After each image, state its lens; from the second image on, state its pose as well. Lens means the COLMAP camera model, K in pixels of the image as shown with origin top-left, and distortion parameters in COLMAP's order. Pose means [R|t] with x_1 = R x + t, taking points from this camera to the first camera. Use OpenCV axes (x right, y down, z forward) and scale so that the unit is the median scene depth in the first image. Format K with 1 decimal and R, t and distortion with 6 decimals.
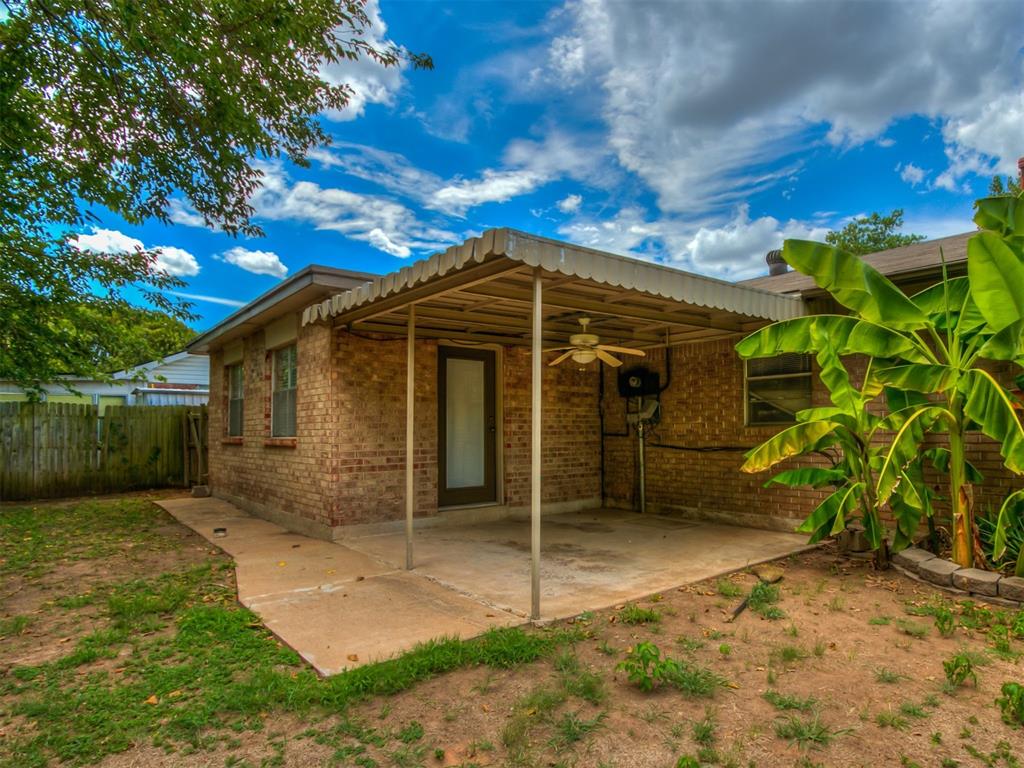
lens RADIAL K [[550.8, 0, 512.0], [0, 550.8, 384.0], [0, 0, 1]] dist [-0.026011, -0.000276]
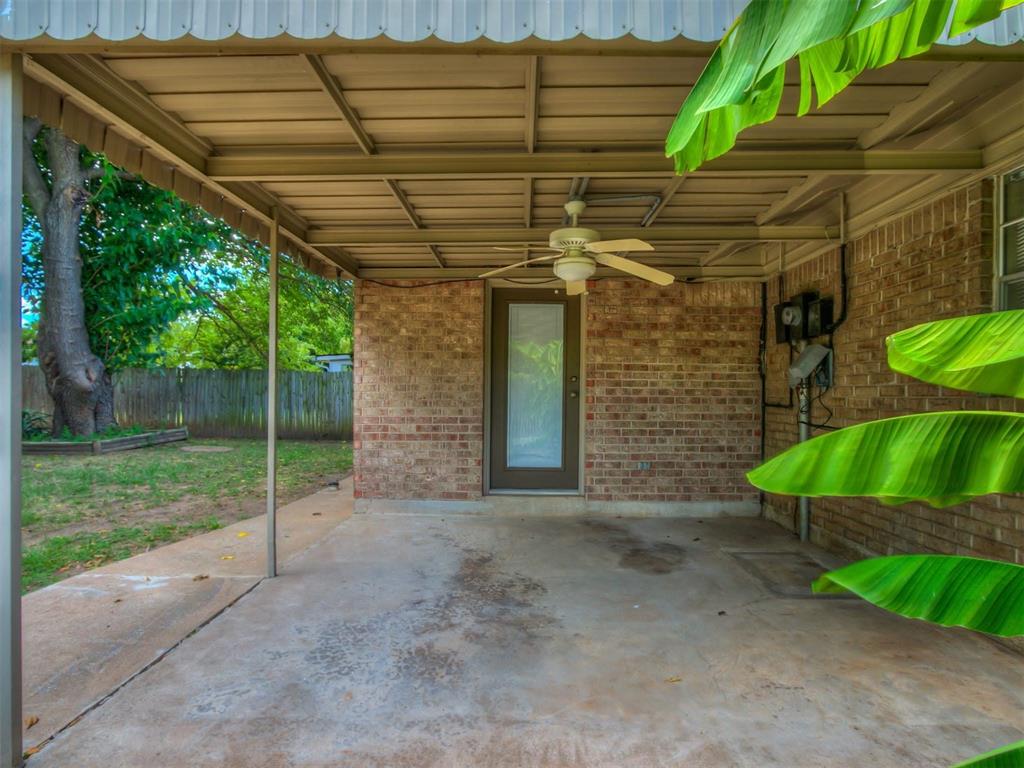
lens RADIAL K [[489.6, 0, 512.0], [0, 489.6, 384.0], [0, 0, 1]] dist [-0.023606, 0.000057]
pose [[0.810132, 0.001106, -0.586247, 0.303978], [0.034780, 0.998146, 0.049946, 0.034092], [0.585215, -0.060852, 0.808592, 0.434438]]
